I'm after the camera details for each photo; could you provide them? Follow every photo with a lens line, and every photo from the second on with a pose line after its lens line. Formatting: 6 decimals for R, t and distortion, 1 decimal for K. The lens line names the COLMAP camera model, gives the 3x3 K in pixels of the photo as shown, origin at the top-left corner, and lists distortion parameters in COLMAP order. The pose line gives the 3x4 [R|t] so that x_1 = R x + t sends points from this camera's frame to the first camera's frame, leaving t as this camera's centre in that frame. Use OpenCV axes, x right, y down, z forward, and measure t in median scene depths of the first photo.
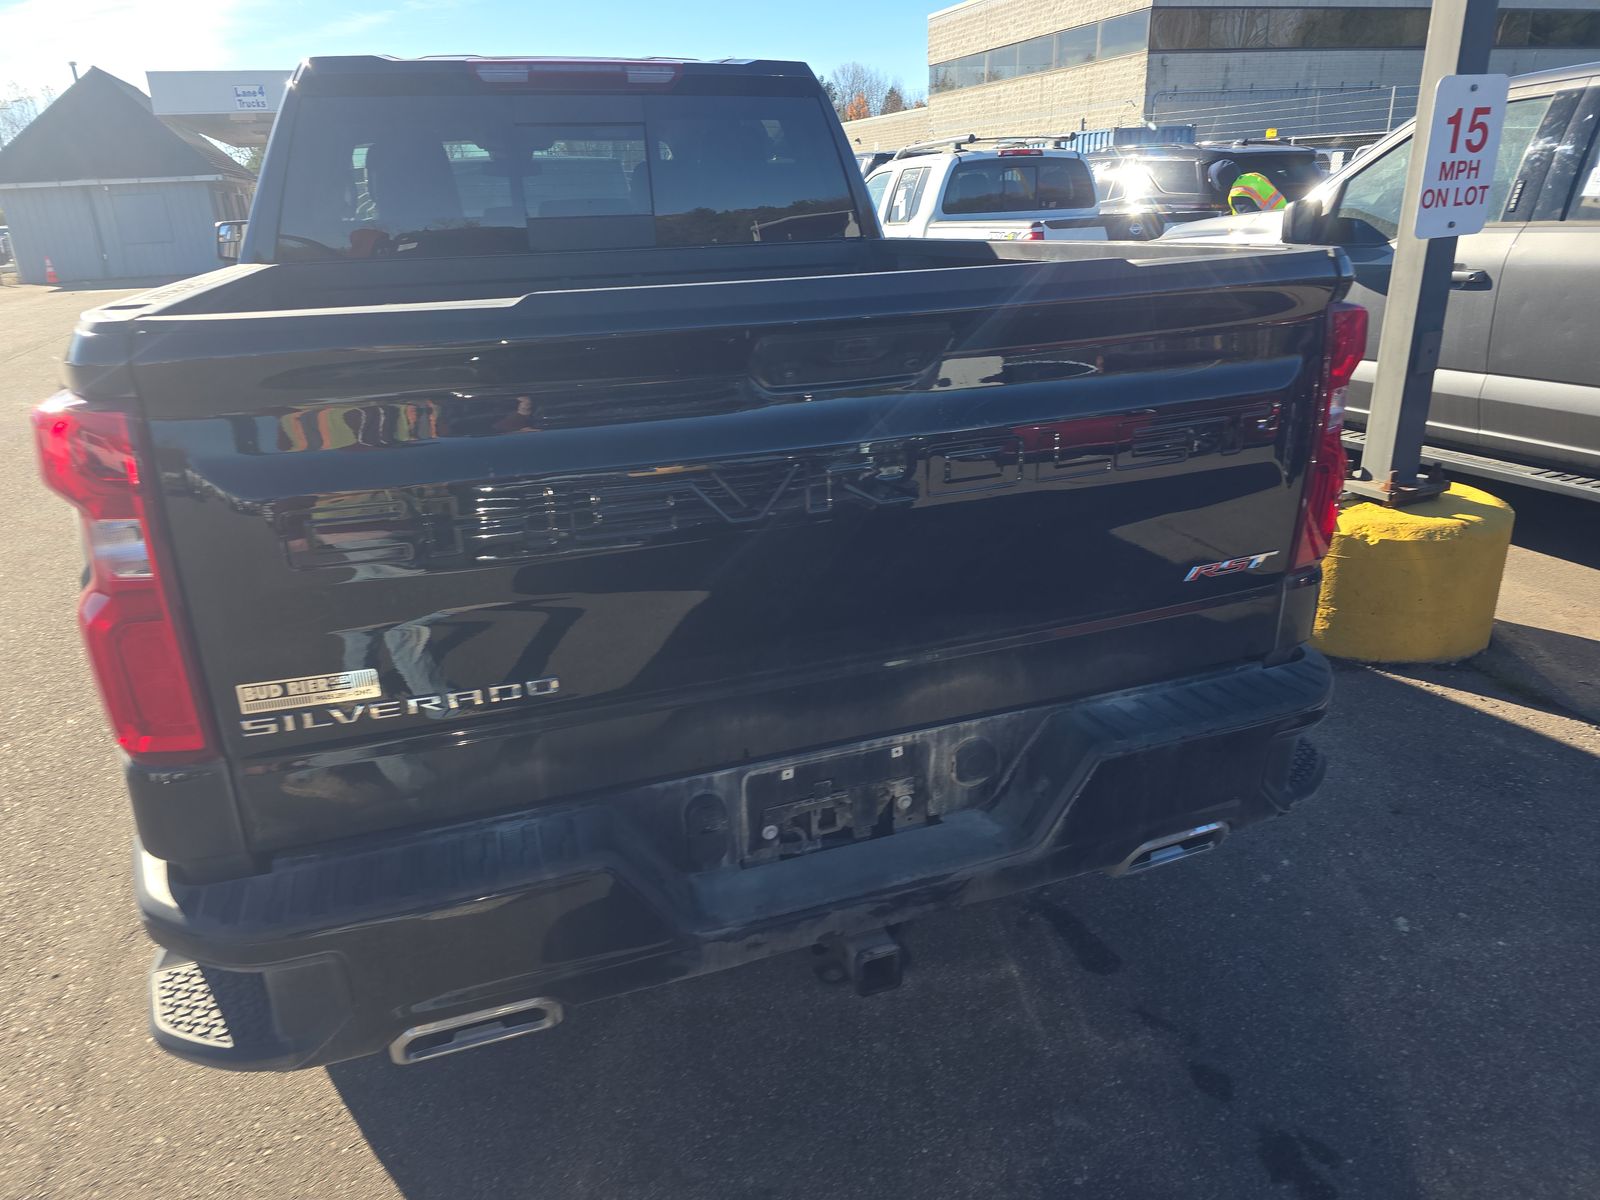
lens RADIAL K [[1096.7, 0, 800.0], [0, 1096.7, 600.0], [0, 0, 1]] dist [0.065031, -0.045301]
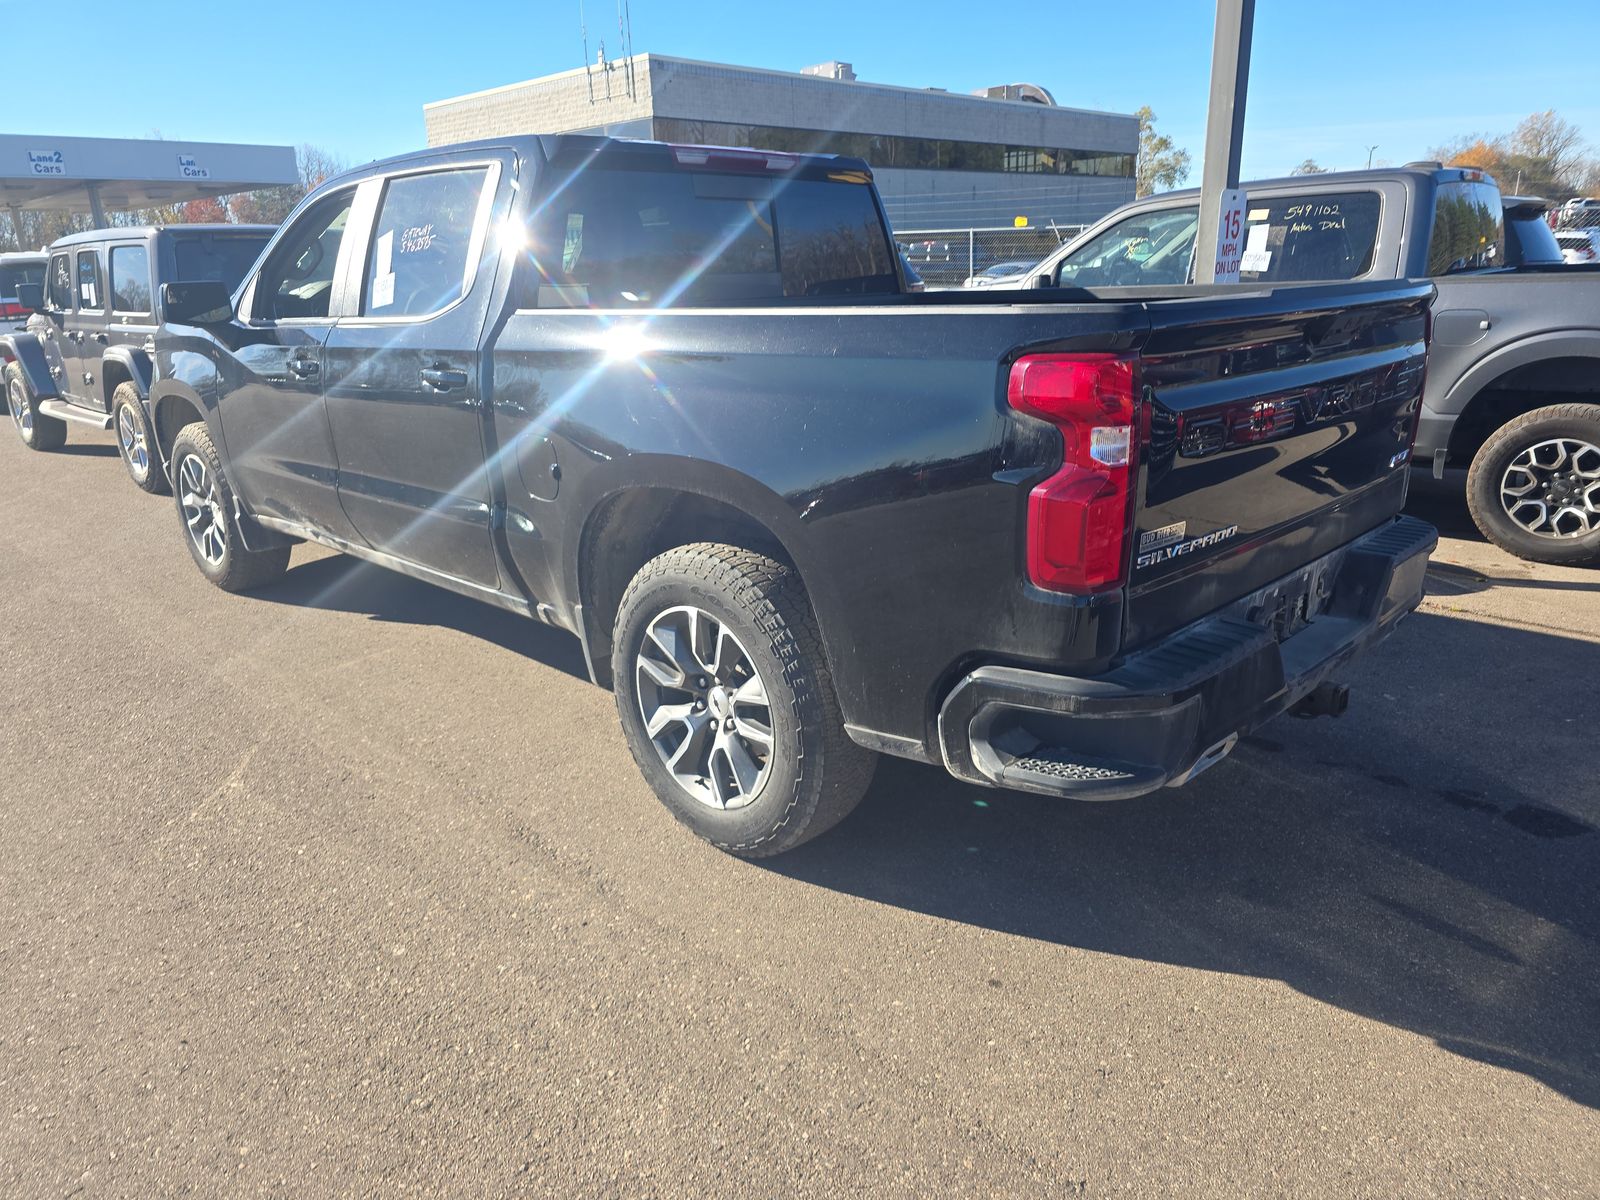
lens RADIAL K [[1096.7, 0, 800.0], [0, 1096.7, 600.0], [0, 0, 1]] dist [0.065031, -0.045301]
pose [[0.901289, -0.120259, 0.416191, -0.885053], [0.149642, 0.987987, -0.038579, 0.084640], [-0.406552, 0.097050, 0.908458, -0.135673]]
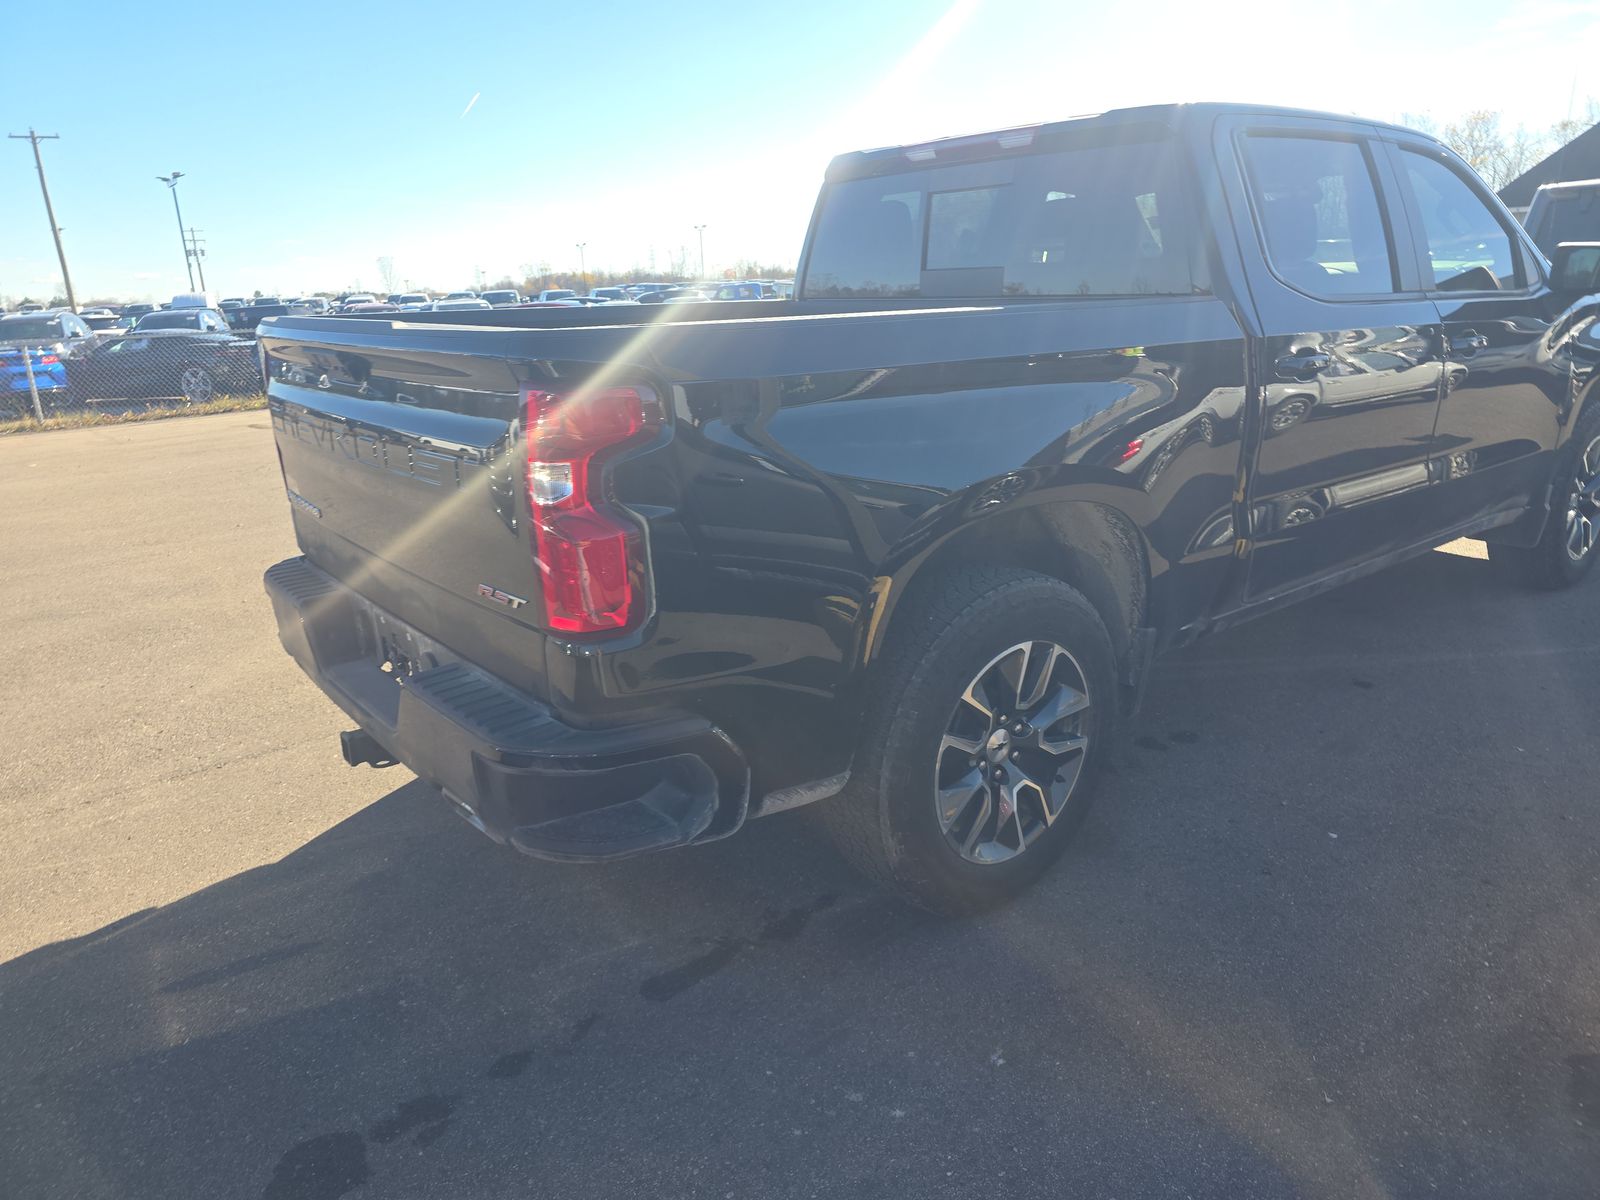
lens RADIAL K [[1096.7, 0, 800.0], [0, 1096.7, 600.0], [0, 0, 1]] dist [0.065031, -0.045301]
pose [[0.309953, 0.284282, -0.907256, 1.105749], [-0.296469, 0.935571, 0.191870, -0.248516], [0.903347, 0.209502, 0.374264, 0.621334]]
